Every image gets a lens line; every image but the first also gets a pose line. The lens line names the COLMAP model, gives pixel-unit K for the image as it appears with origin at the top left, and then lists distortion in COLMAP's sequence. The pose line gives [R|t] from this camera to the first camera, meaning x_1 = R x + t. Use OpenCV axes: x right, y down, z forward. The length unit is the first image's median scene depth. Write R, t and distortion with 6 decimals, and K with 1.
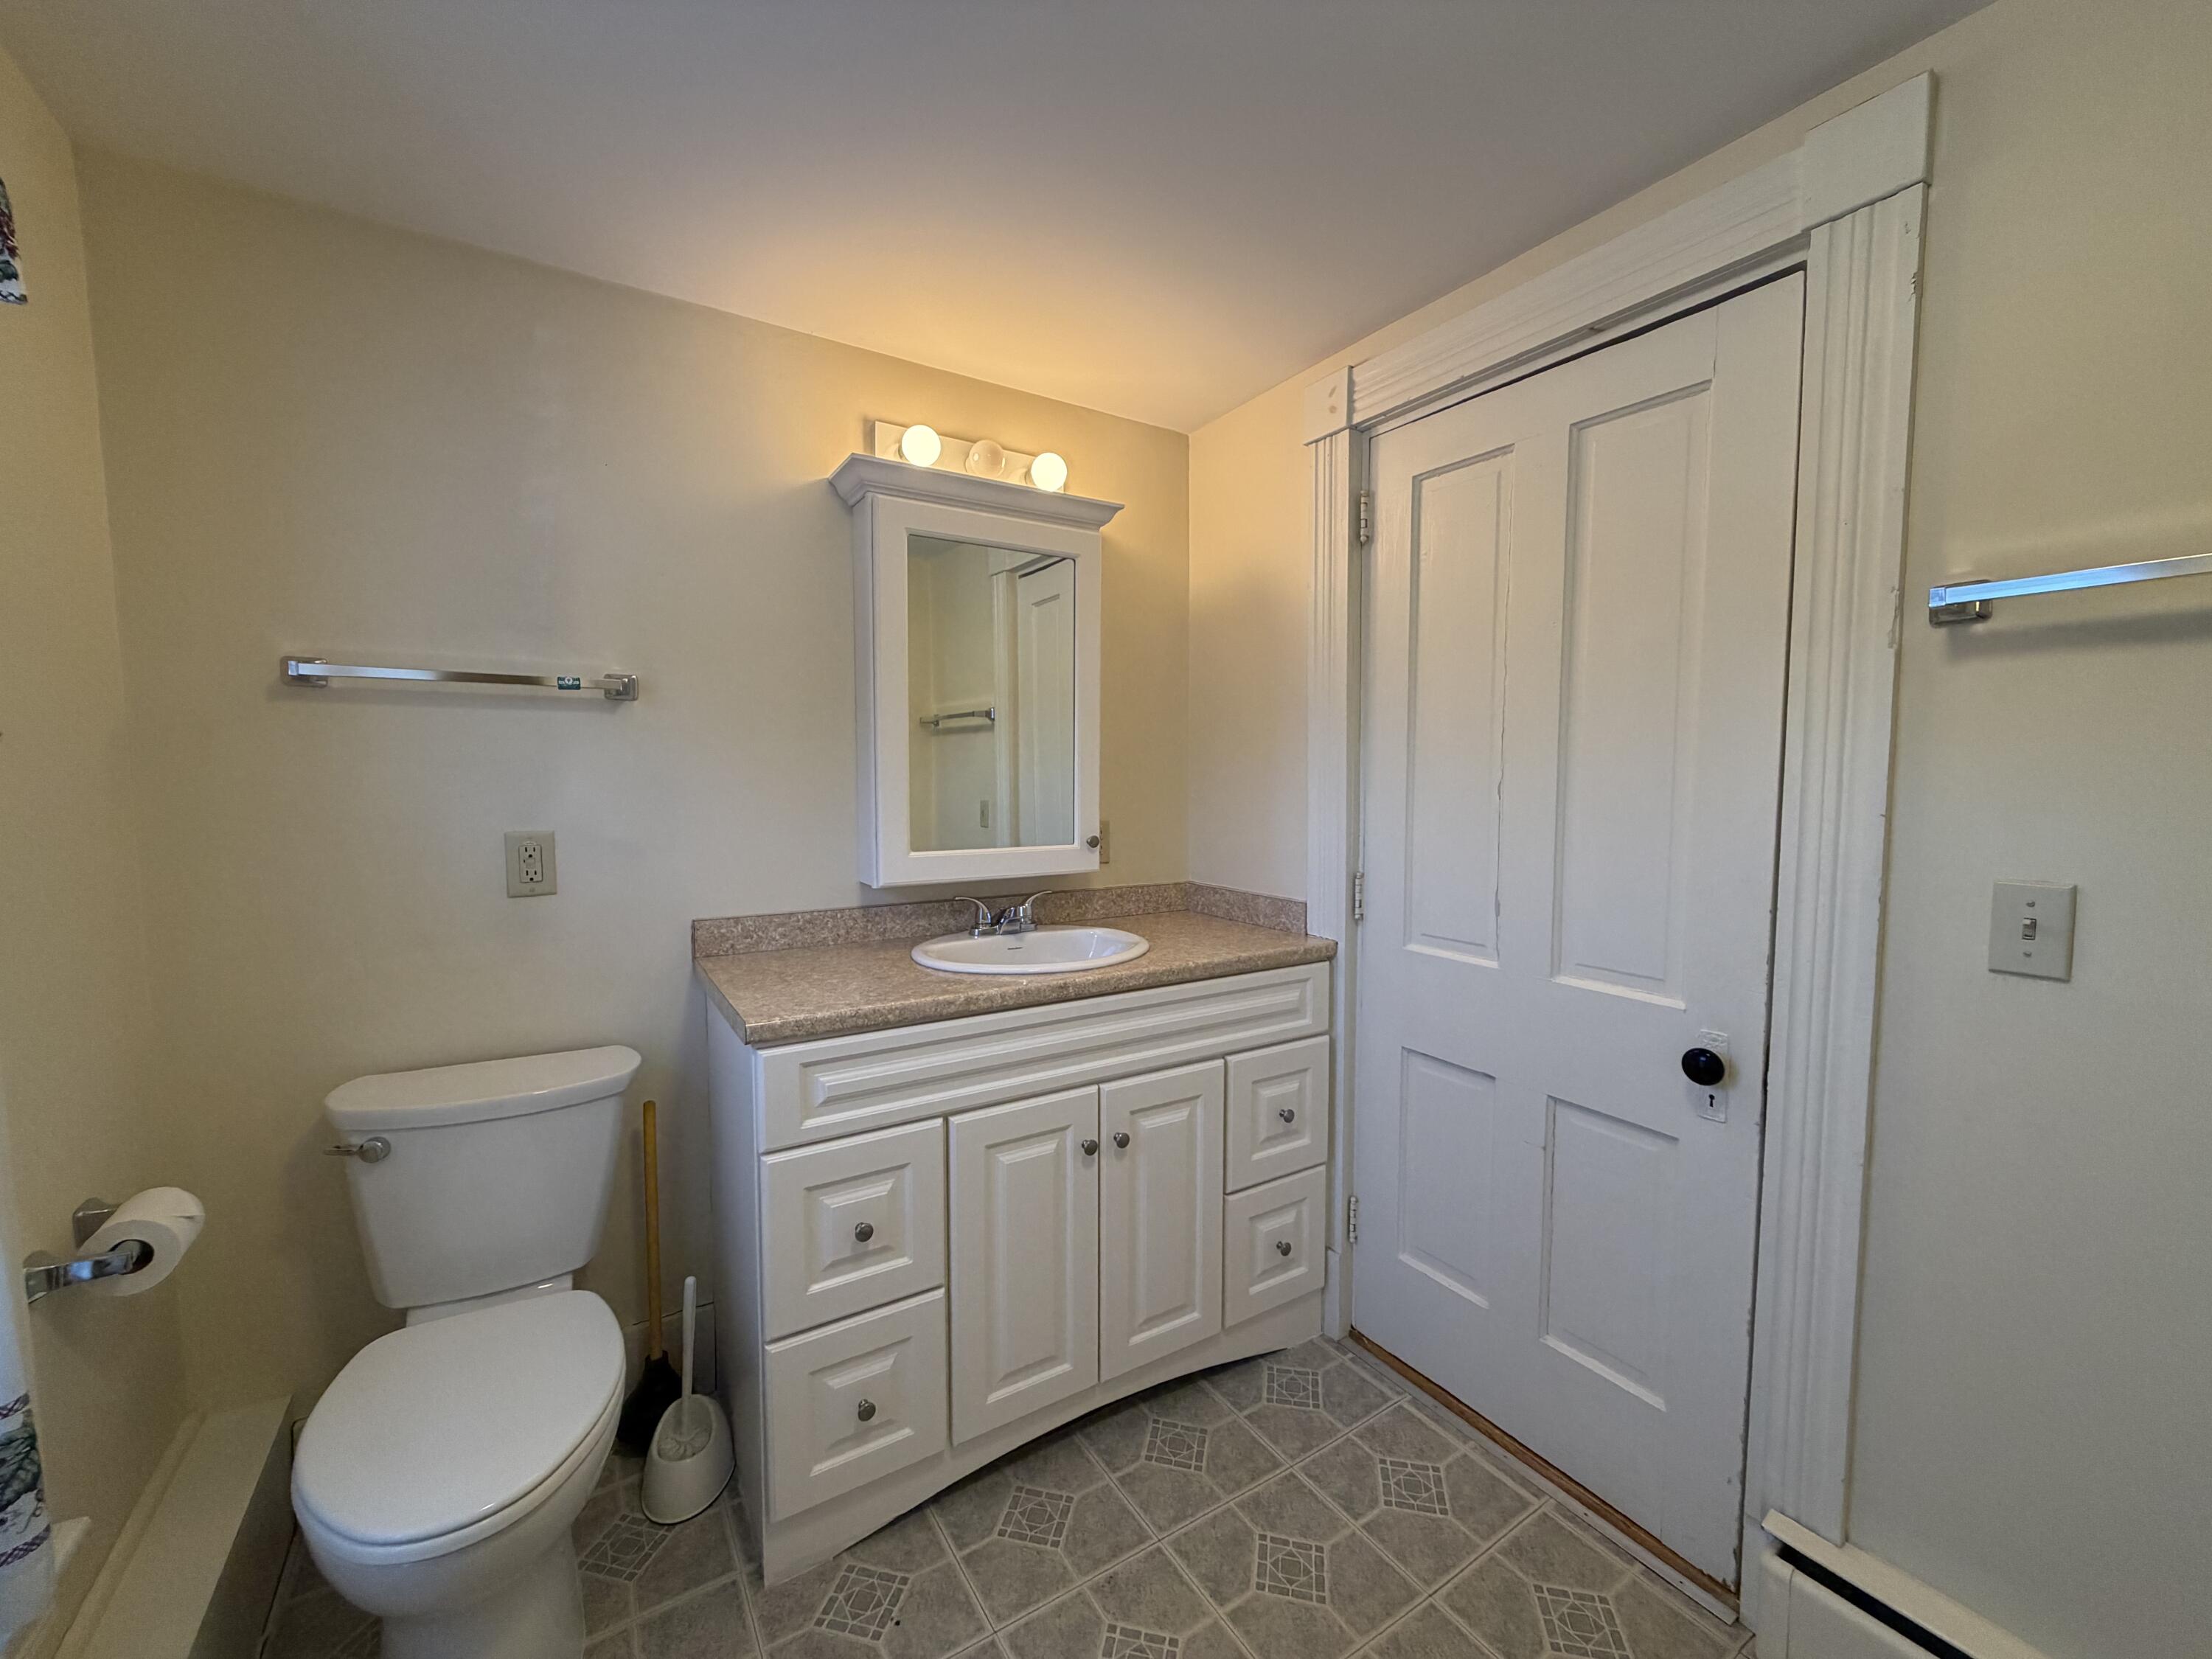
lens RADIAL K [[879.4, 0, 1103.5], [0, 879.4, 831.0], [0, 0, 1]] dist [0.000809, -0.000121]
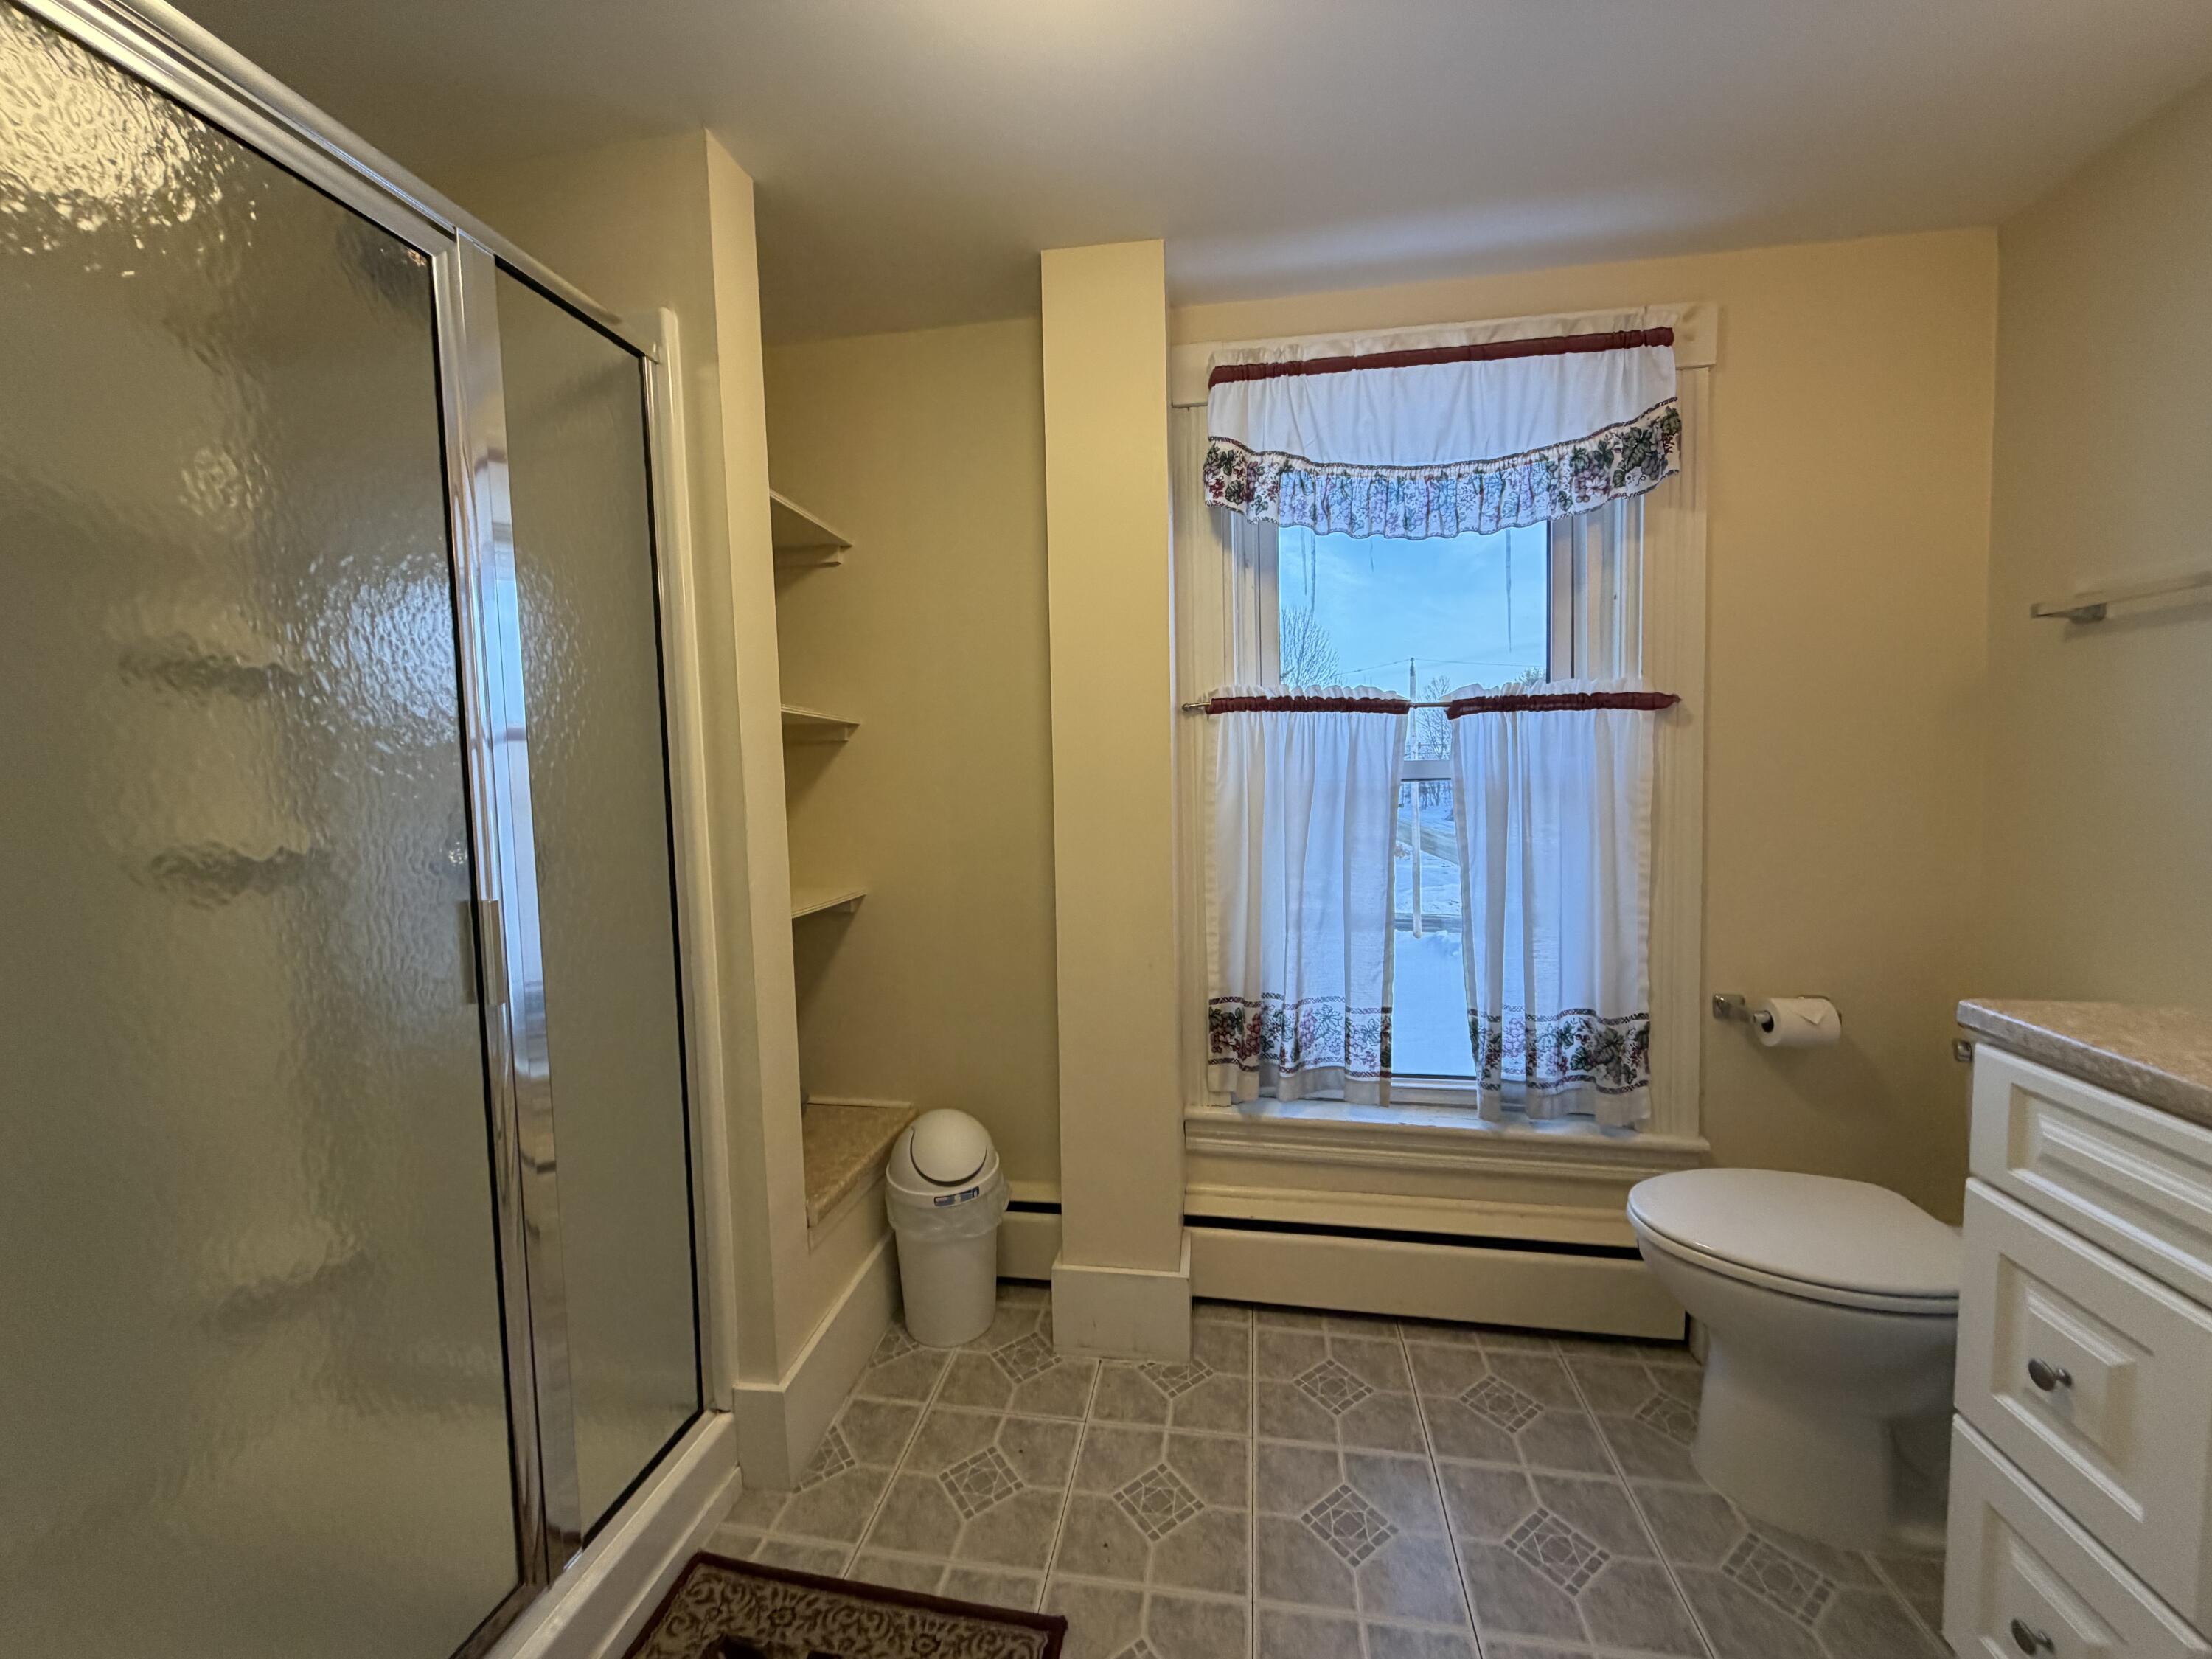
lens RADIAL K [[879.4, 0, 1106.7], [0, 879.4, 823.0], [0, 0, 1]] dist [0.000809, -0.000121]
pose [[-0.671798, 0.062272, -0.738112, 0.808521], [-0.030289, 0.993317, 0.111370, -0.057593], [0.740115, 0.097175, -0.665422, 1.675364]]
